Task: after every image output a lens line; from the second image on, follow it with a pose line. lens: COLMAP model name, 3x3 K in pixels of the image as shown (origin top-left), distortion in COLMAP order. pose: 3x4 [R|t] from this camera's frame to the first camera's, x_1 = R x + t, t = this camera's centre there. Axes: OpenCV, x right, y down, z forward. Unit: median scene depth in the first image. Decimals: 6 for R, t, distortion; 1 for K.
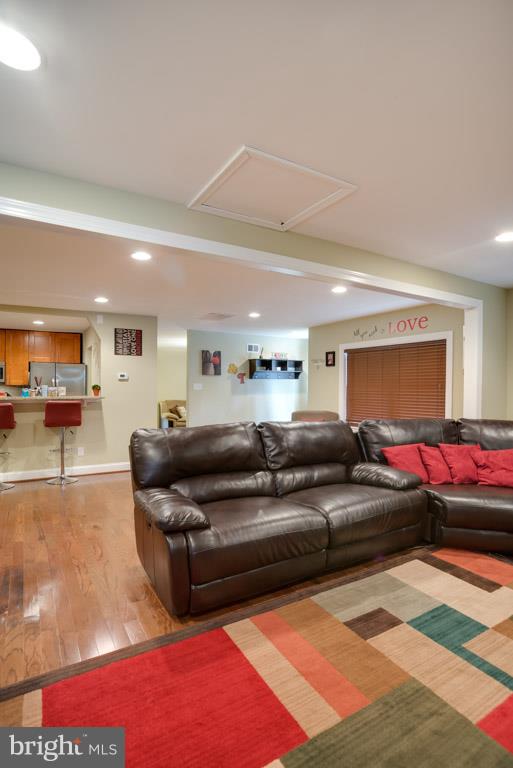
lens RADIAL K [[375.8, 0, 265.4], [0, 375.8, 394.3], [0, 0, 1]] dist [-0.041418, 0.000148]
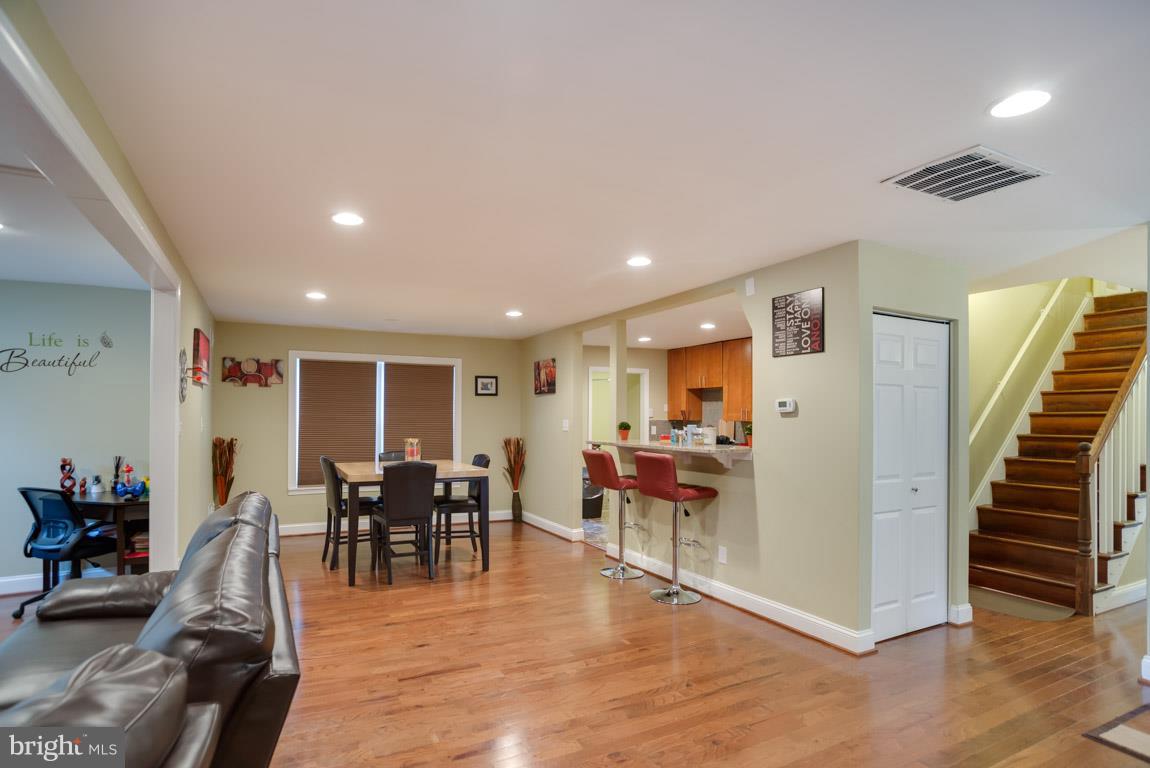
lens RADIAL K [[587.8, 0, 551.0], [0, 587.8, 412.8], [0, 0, 1]] dist [-0.061569, 0.035933]
pose [[-0.064706, -0.008083, -0.997872, 0.296913], [-0.022424, 0.999726, -0.006644, -0.028264], [0.997652, 0.021947, -0.064869, 0.753729]]
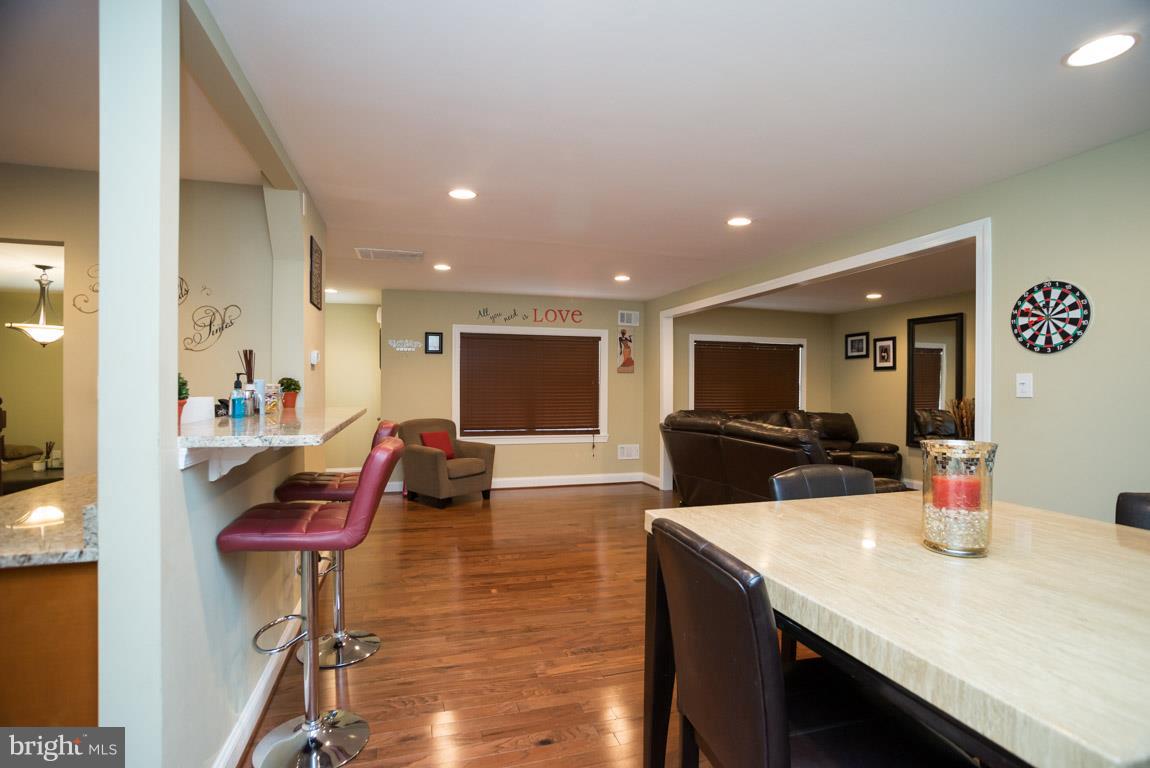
lens RADIAL K [[553.4, 0, 567.4], [0, 553.4, 386.9], [0, 0, 1]] dist [-0.076807, 0.034230]
pose [[0.240141, -0.008700, 0.970699, -0.860764], [0.022974, 0.999731, 0.003277, -0.011630], [-0.970466, 0.021514, 0.240276, 0.577007]]
